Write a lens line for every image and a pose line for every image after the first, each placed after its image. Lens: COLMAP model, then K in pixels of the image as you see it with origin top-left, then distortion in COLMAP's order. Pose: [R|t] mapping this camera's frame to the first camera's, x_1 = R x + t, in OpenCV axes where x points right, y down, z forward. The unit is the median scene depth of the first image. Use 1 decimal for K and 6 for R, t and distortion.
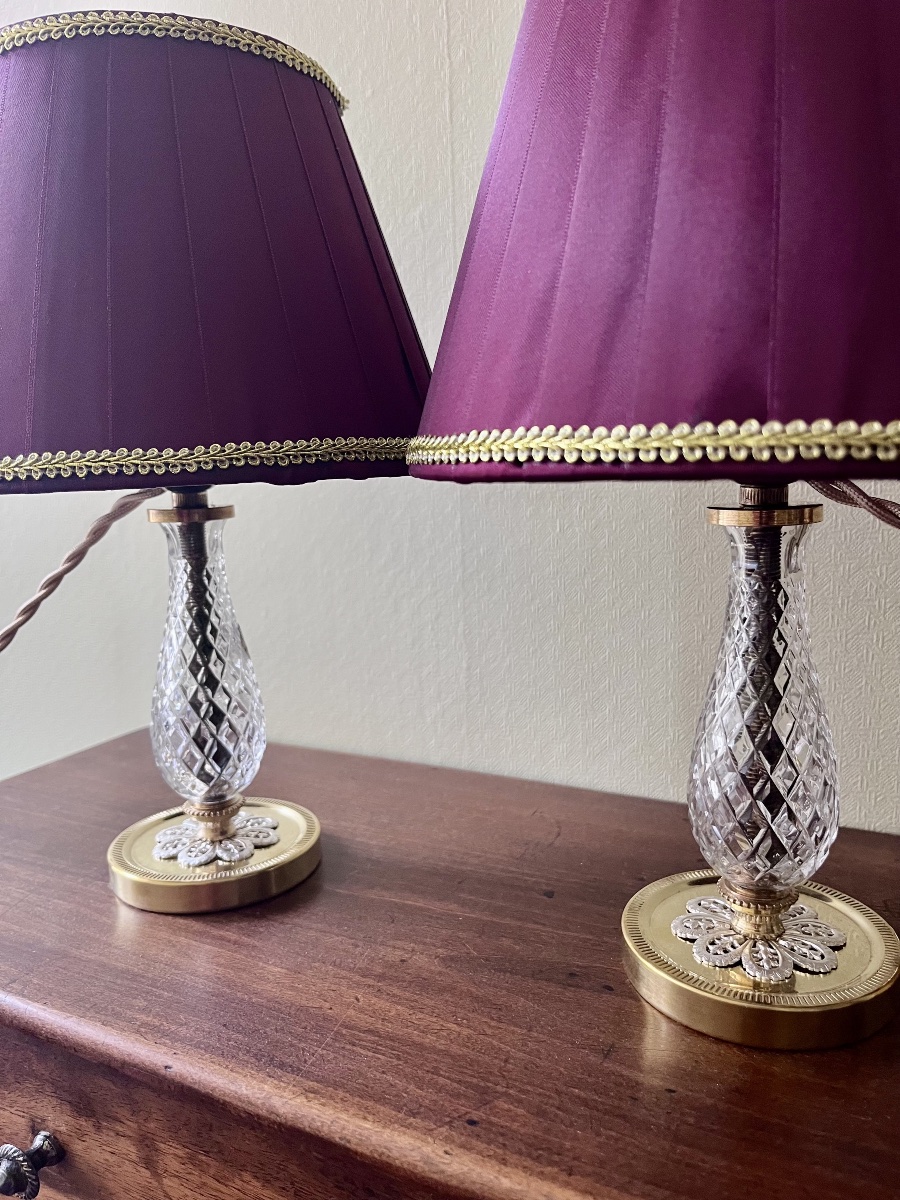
lens RADIAL K [[938.6, 0, 452.1], [0, 938.6, 607.9], [0, 0, 1]] dist [0.020706, -0.047264]
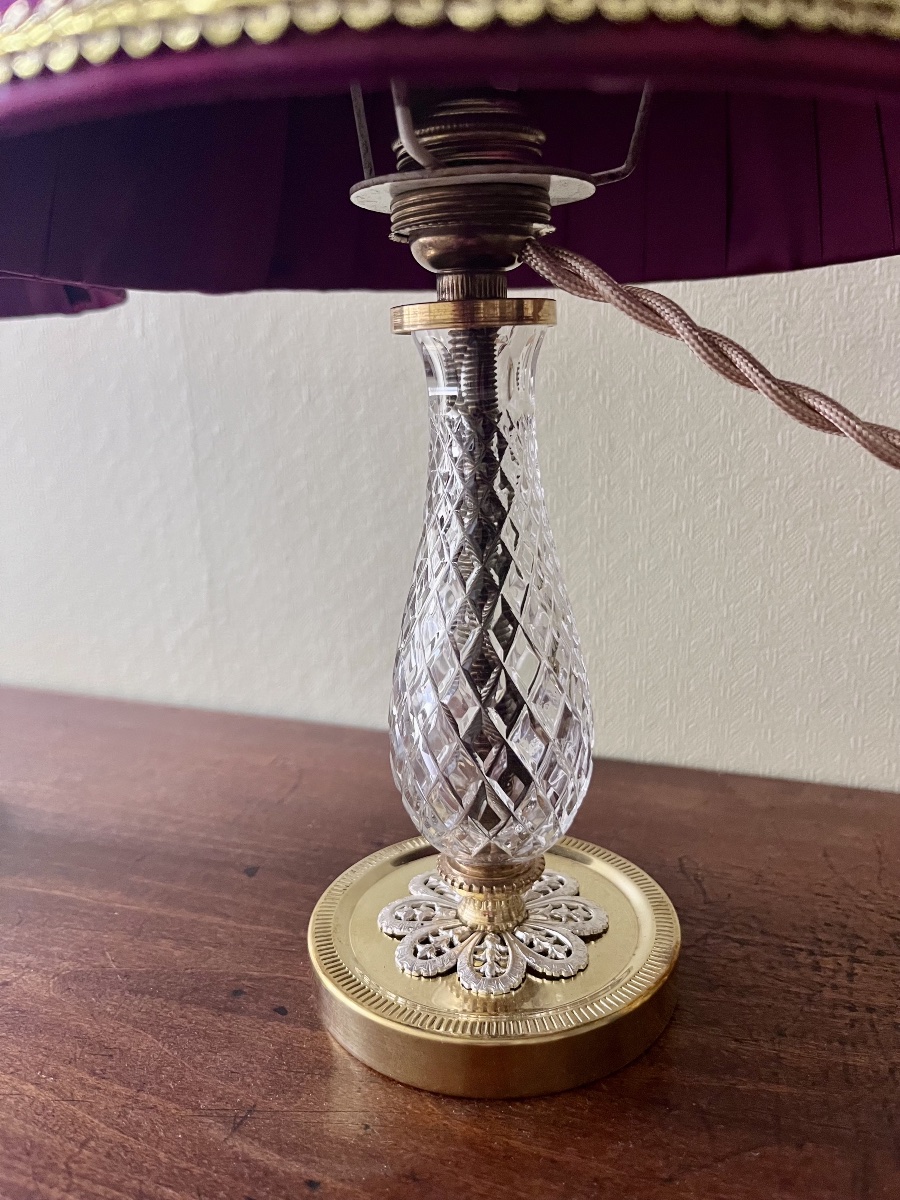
lens RADIAL K [[936.4, 0, 454.8], [0, 936.4, 616.4], [0, 0, 1]] dist [-0.003524, -0.005374]
pose [[0.994344, -0.026744, 0.102788, 0.217378], [0.018424, 0.996540, 0.081052, 0.050014], [-0.104600, -0.078700, 0.991396, 0.291041]]
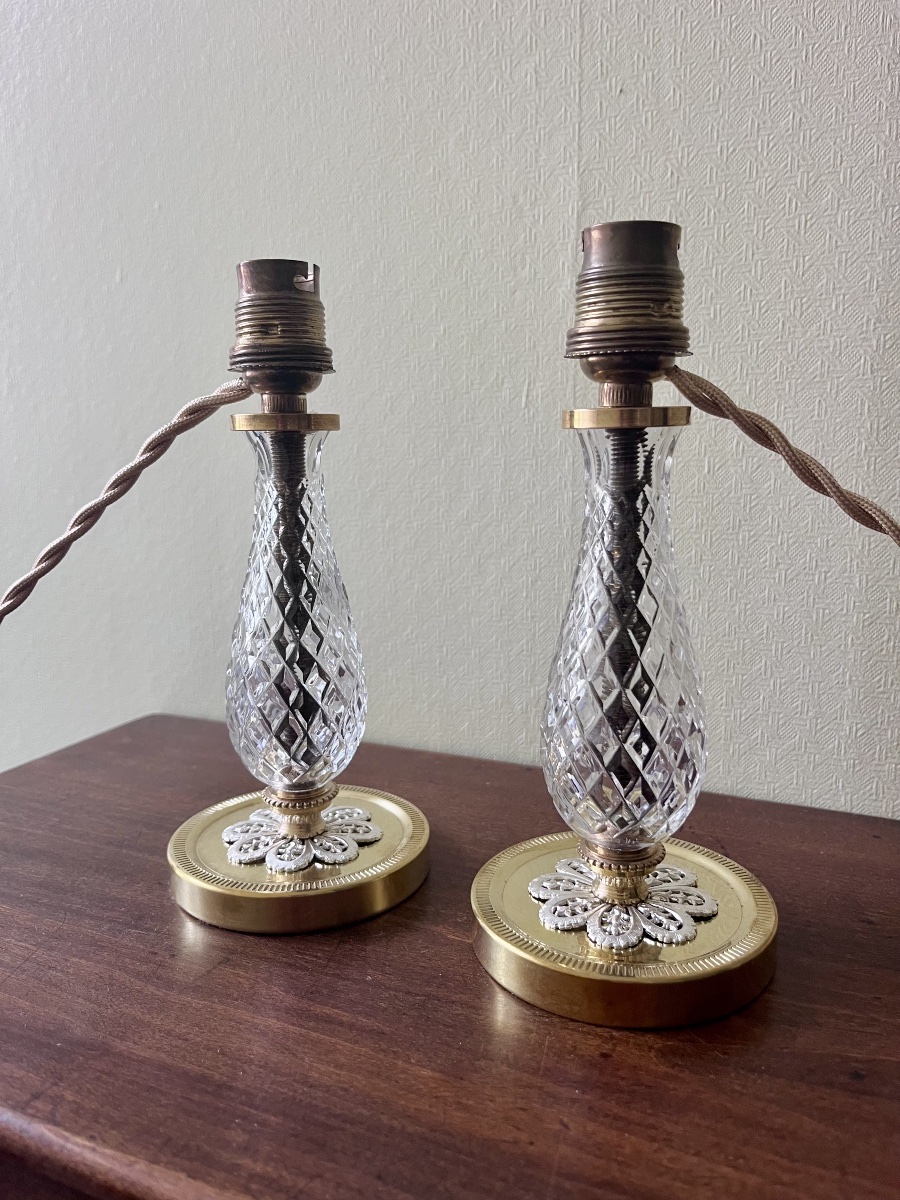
lens RADIAL K [[932.4, 0, 450.7], [0, 932.4, 602.6], [0, 0, 1]] dist [0.043340, -0.098580]
pose [[0.998022, 0.011422, 0.061813, -0.212482], [-0.011951, 0.999895, 0.008198, 0.034610], [-0.061713, -0.008920, 0.998054, 0.315607]]
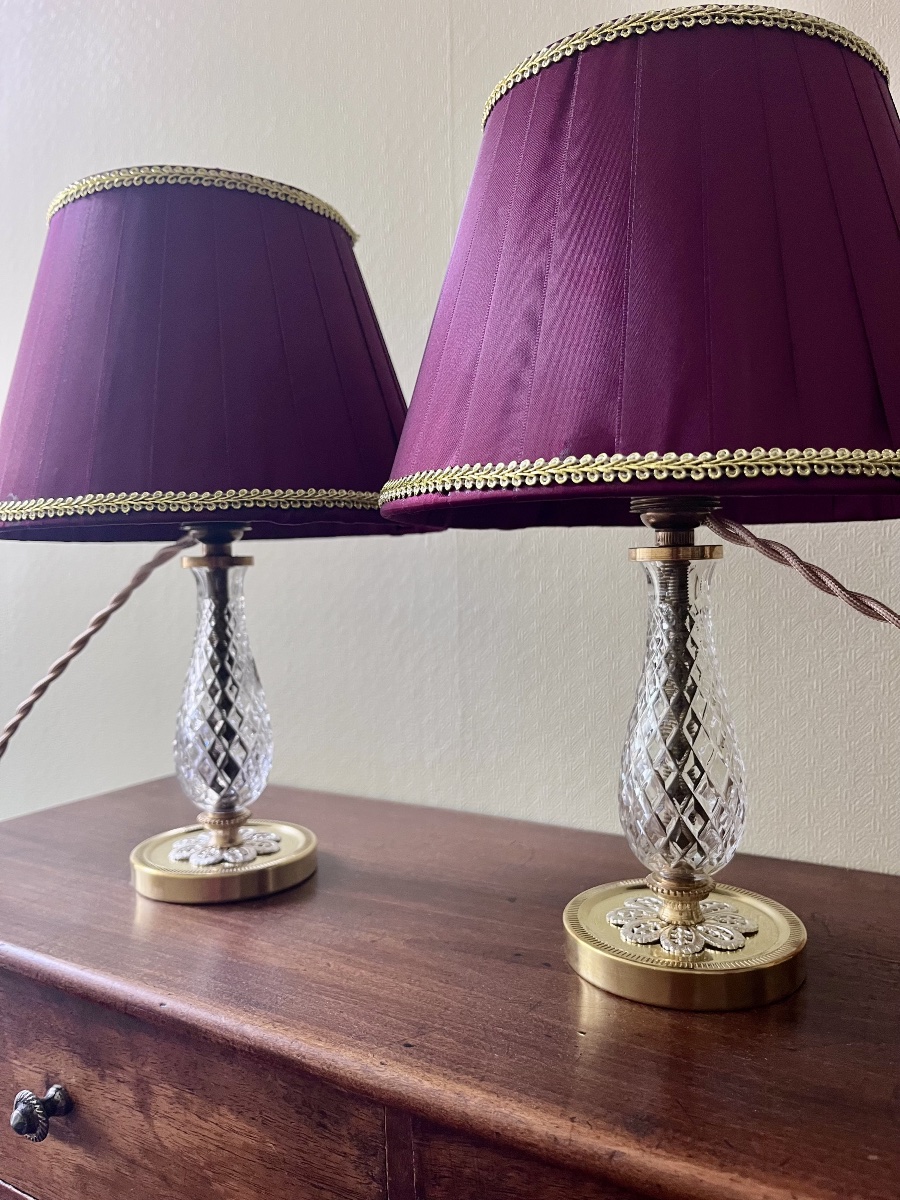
lens RADIAL K [[946.7, 0, 447.3], [0, 946.7, 597.7], [0, 0, 1]] dist [0.000439, -0.006620]
pose [[0.997779, 0.016862, -0.064440, 0.105017], [-0.025005, 0.991492, -0.127740, 0.105225], [0.061738, 0.129067, 0.989712, -0.189998]]
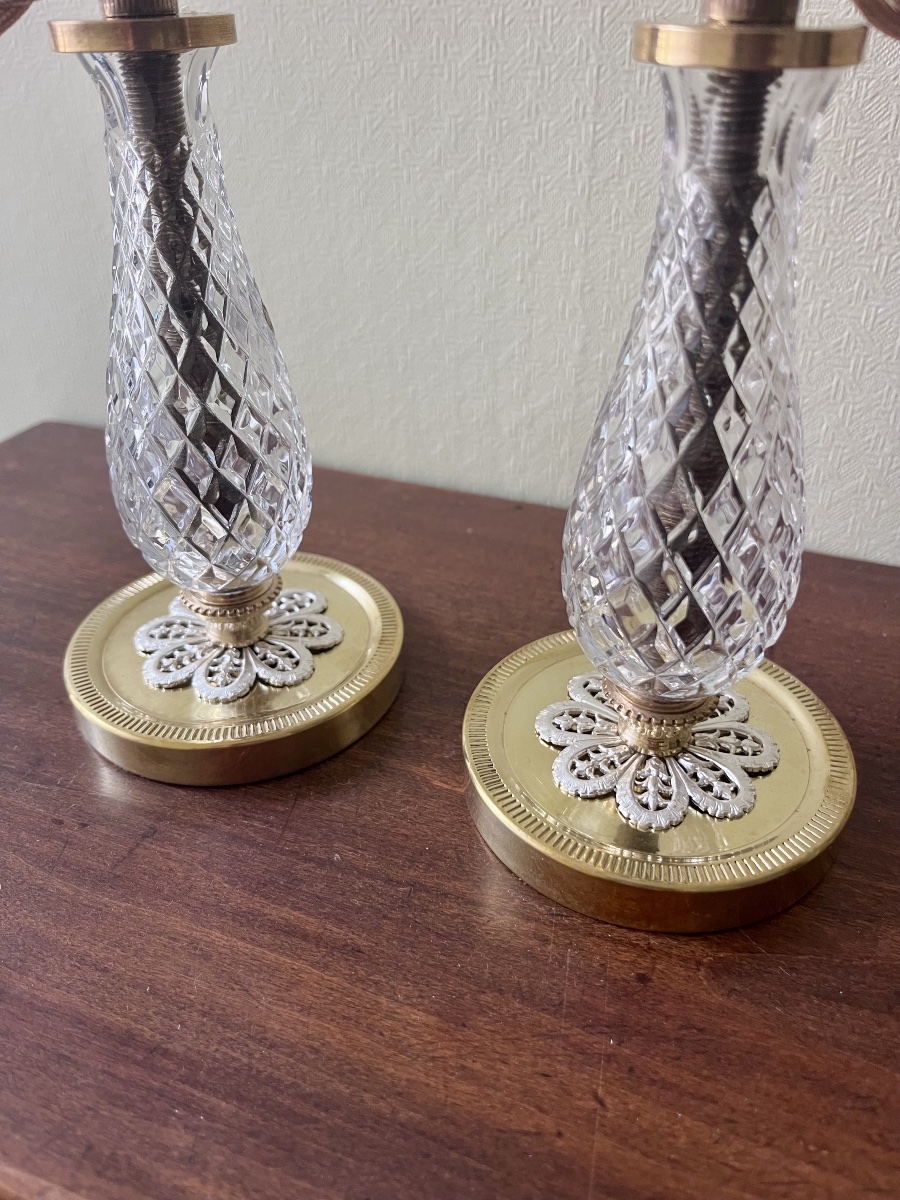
lens RADIAL K [[932.4, 0, 450.7], [0, 932.4, 602.6], [0, 0, 1]] dist [0.043340, -0.098580]
pose [[0.993487, -0.039023, 0.107055, -0.213738], [-0.007843, 0.913881, 0.405907, -0.048832], [-0.113675, -0.404103, 0.907623, 0.601131]]
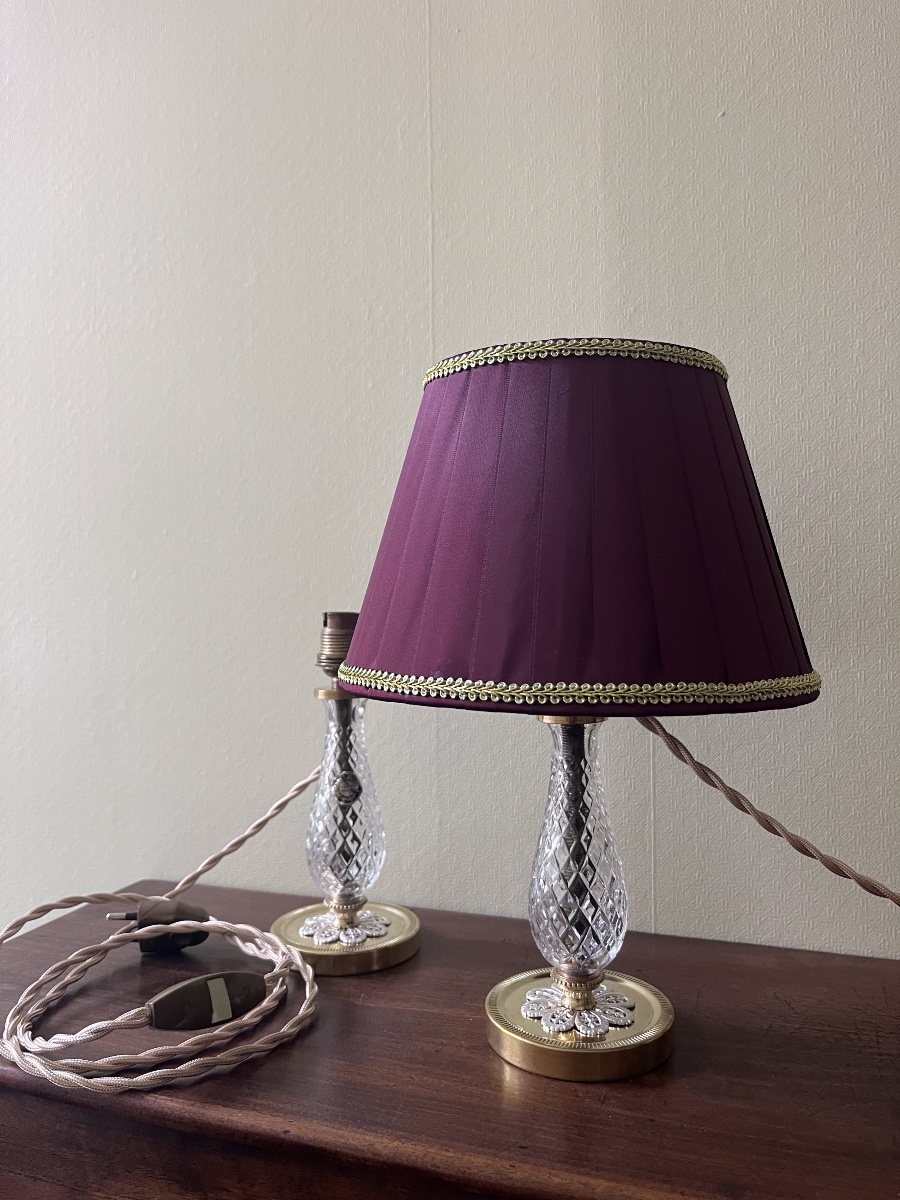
lens RADIAL K [[939.3, 0, 450.0], [0, 939.3, 600.0], [0, 0, 1]] dist [0.045727, -0.093912]
pose [[0.989317, 0.018787, 0.144565, -0.237656], [0.005557, 0.986080, -0.166176, -0.029778], [-0.145674, 0.165204, 0.975442, -0.402153]]
